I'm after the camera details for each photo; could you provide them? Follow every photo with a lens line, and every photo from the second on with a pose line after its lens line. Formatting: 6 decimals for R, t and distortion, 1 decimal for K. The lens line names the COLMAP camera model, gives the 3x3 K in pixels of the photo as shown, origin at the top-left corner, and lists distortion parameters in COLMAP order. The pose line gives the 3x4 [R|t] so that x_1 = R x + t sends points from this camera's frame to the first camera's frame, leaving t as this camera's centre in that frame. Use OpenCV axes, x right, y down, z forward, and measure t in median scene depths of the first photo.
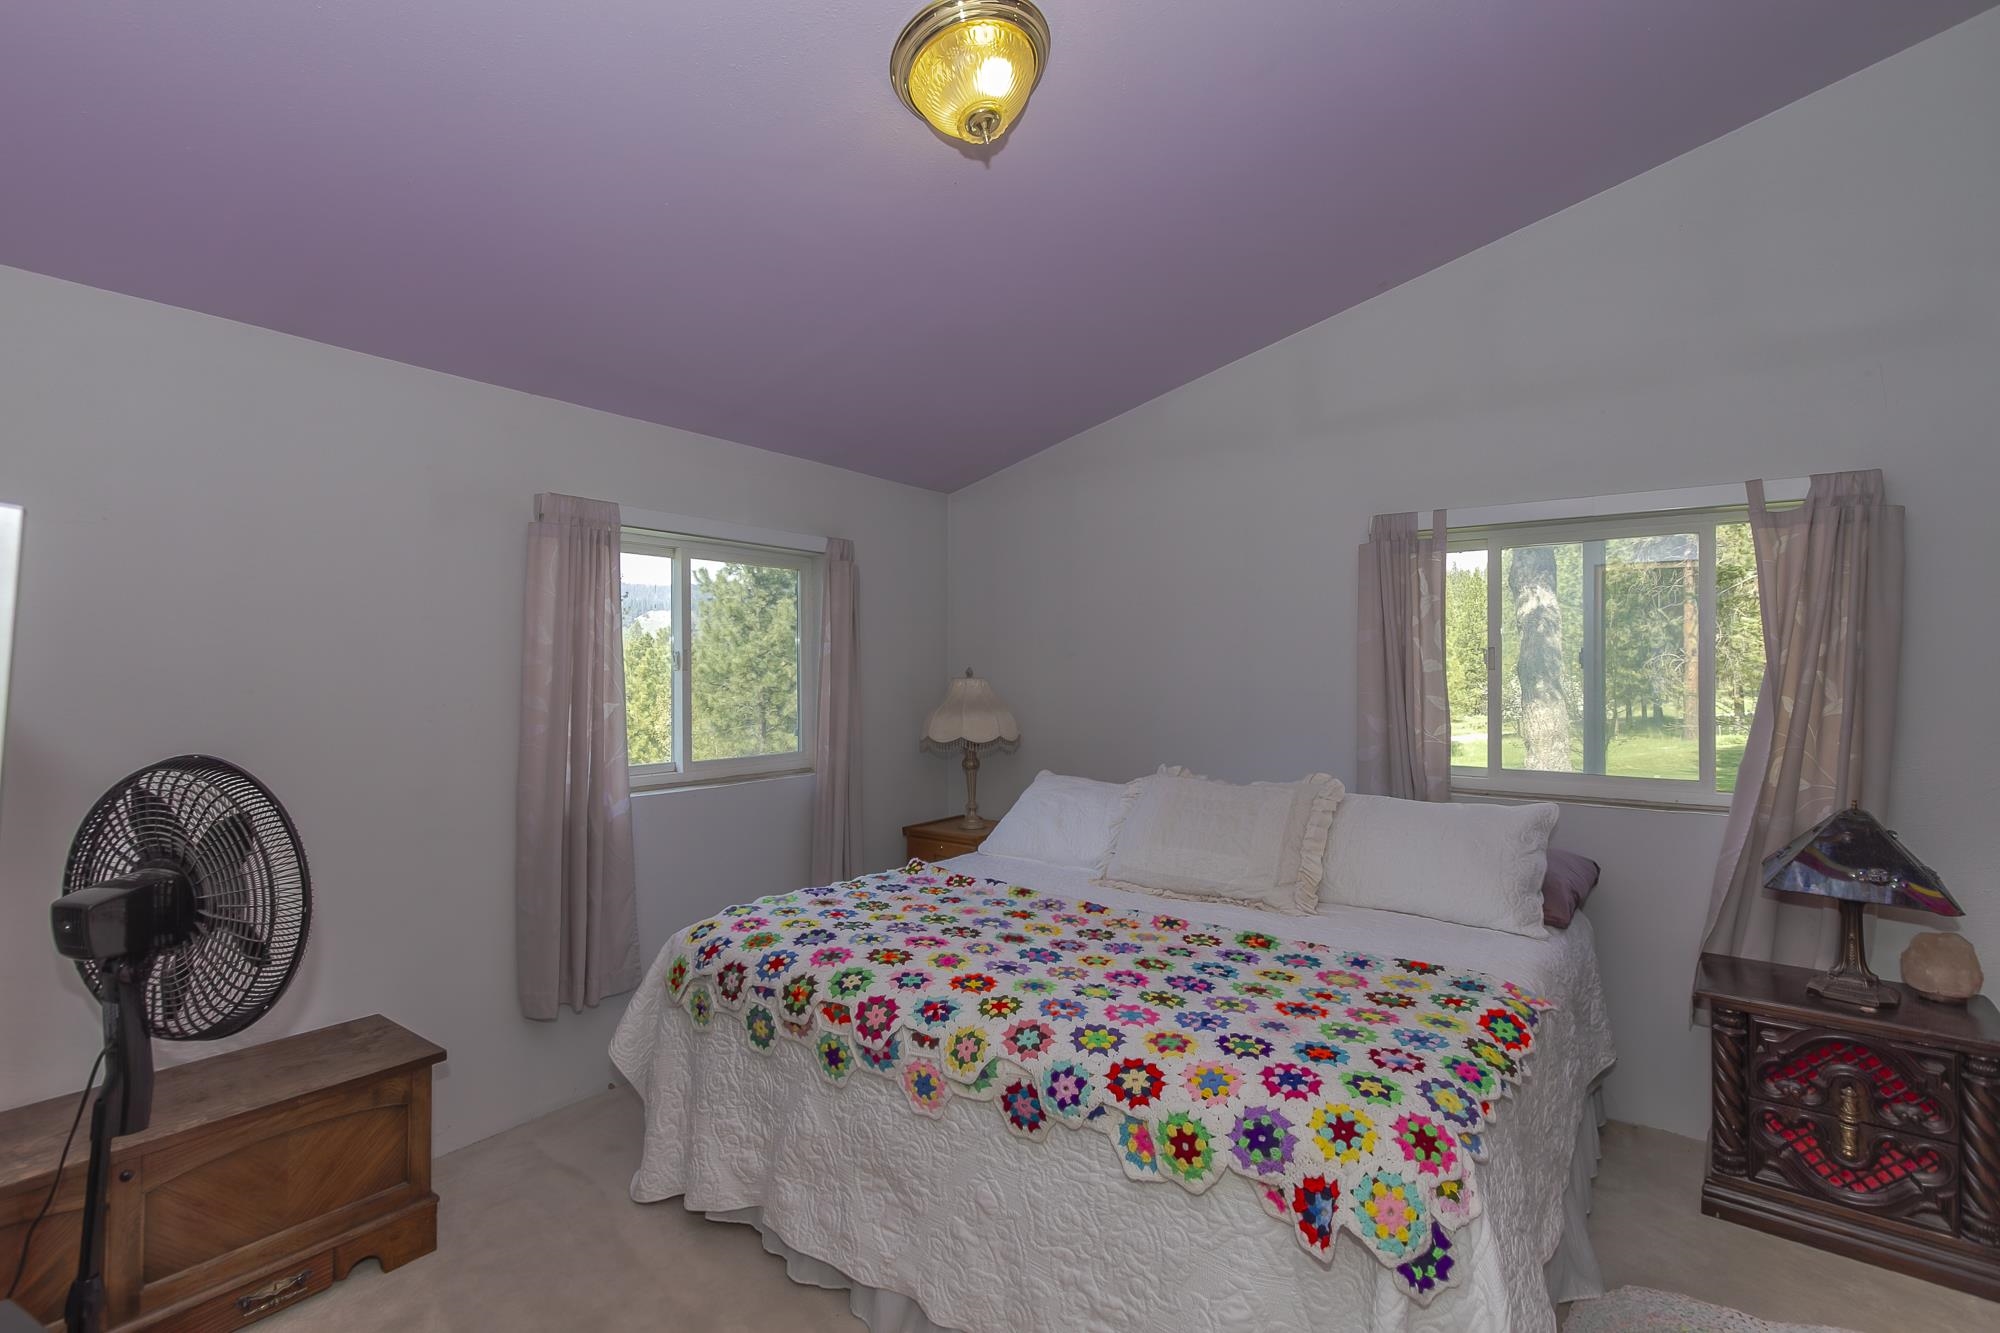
lens RADIAL K [[905.1, 0, 1000.2], [0, 905.1, 672.4], [0, 0, 1]] dist [0.000677, 0.000055]
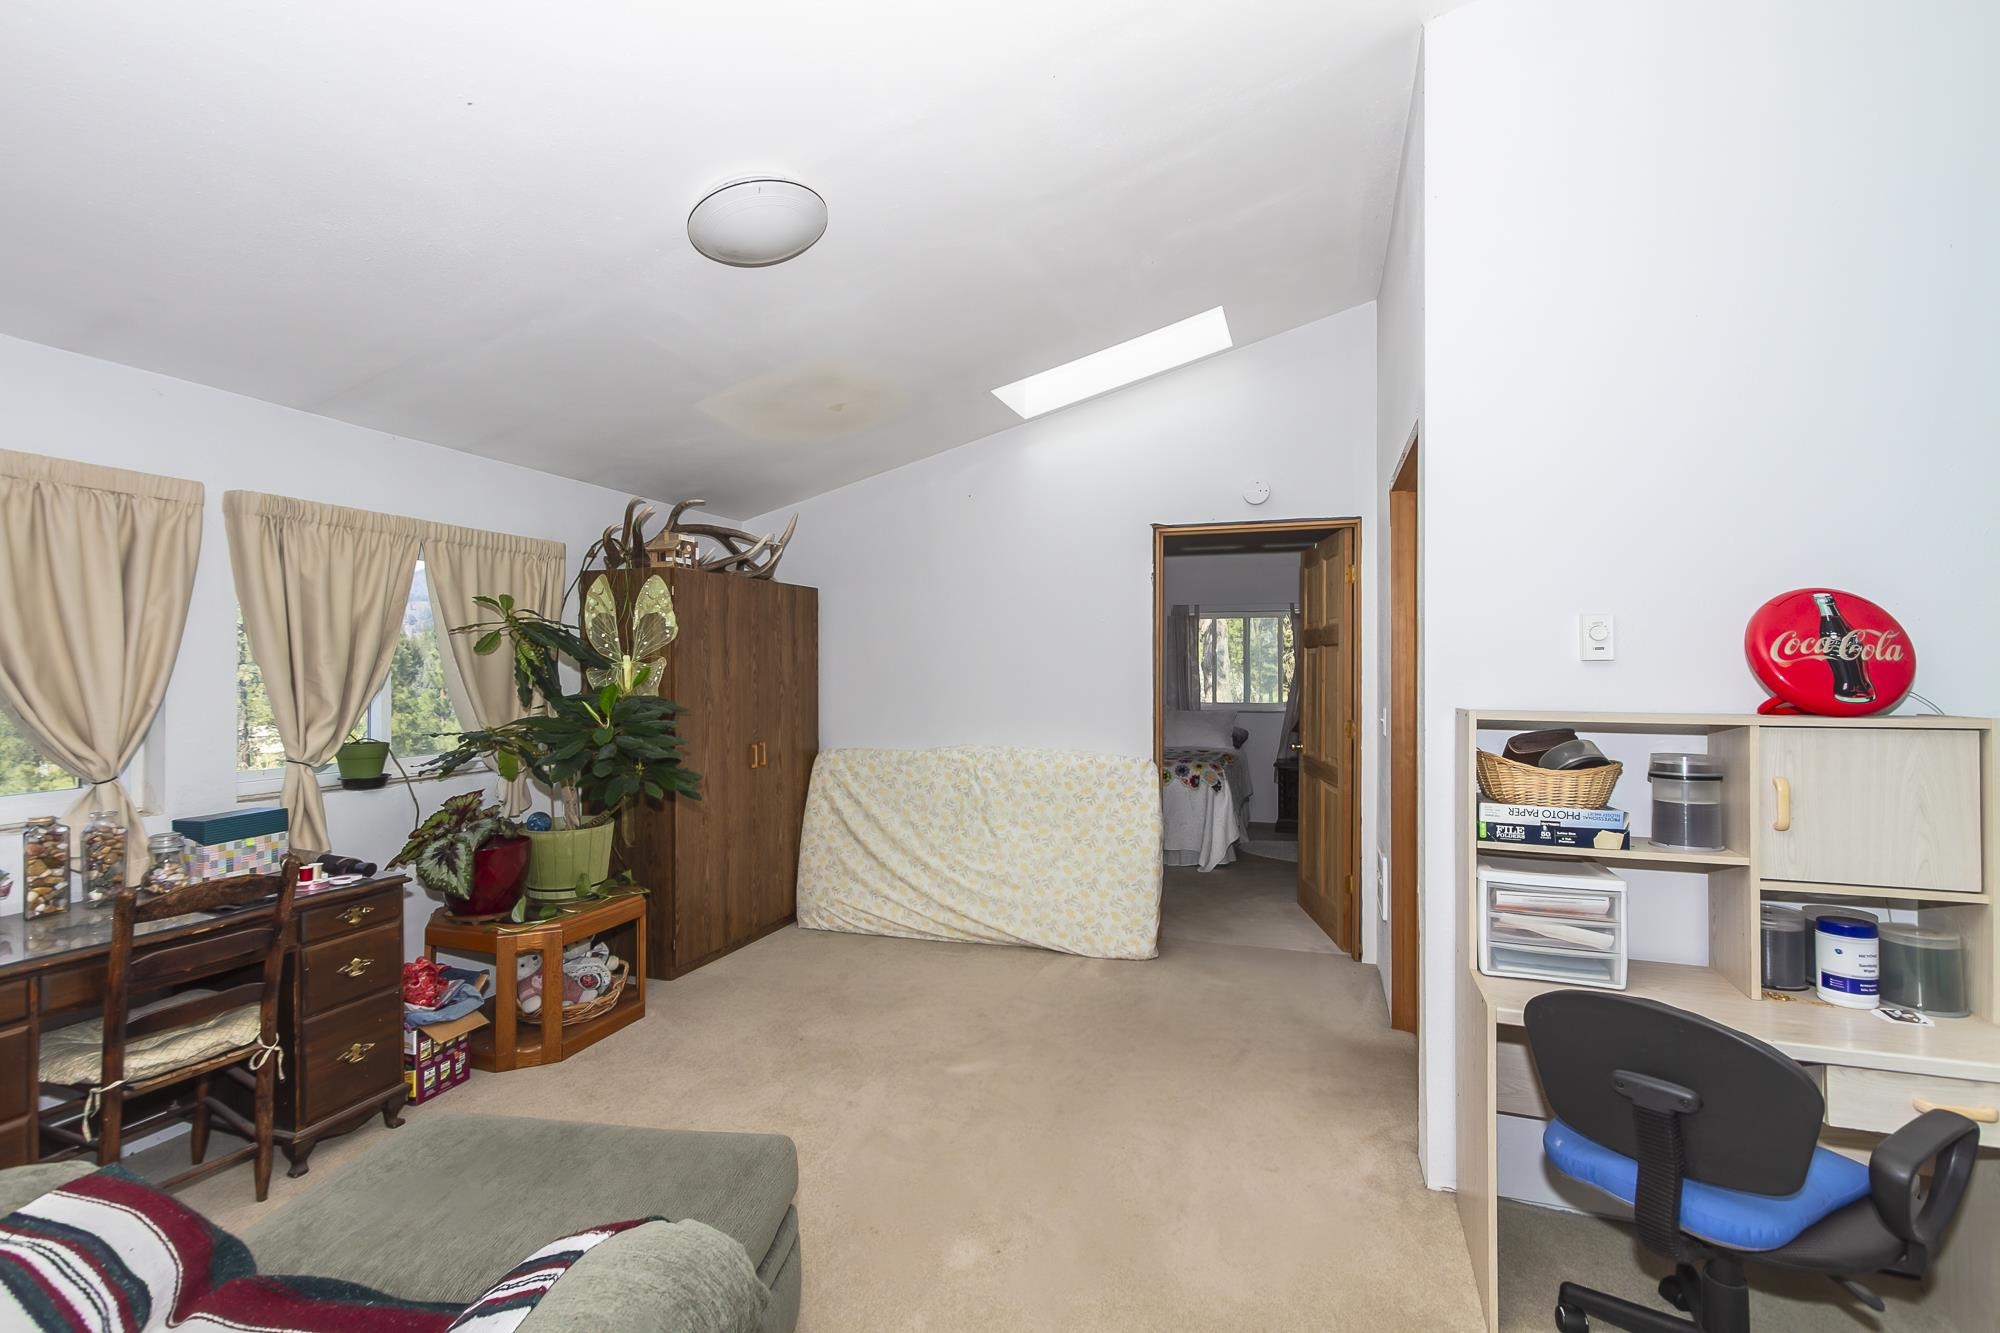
lens RADIAL K [[905.1, 0, 1002.5], [0, 905.1, 662.7], [0, 0, 1]] dist [0.000677, 0.000055]
pose [[0.951239, 0.011416, 0.308243, -1.112056], [-0.015580, 0.999818, 0.011051, -0.042594], [-0.308061, -0.015314, 0.951243, -1.712352]]
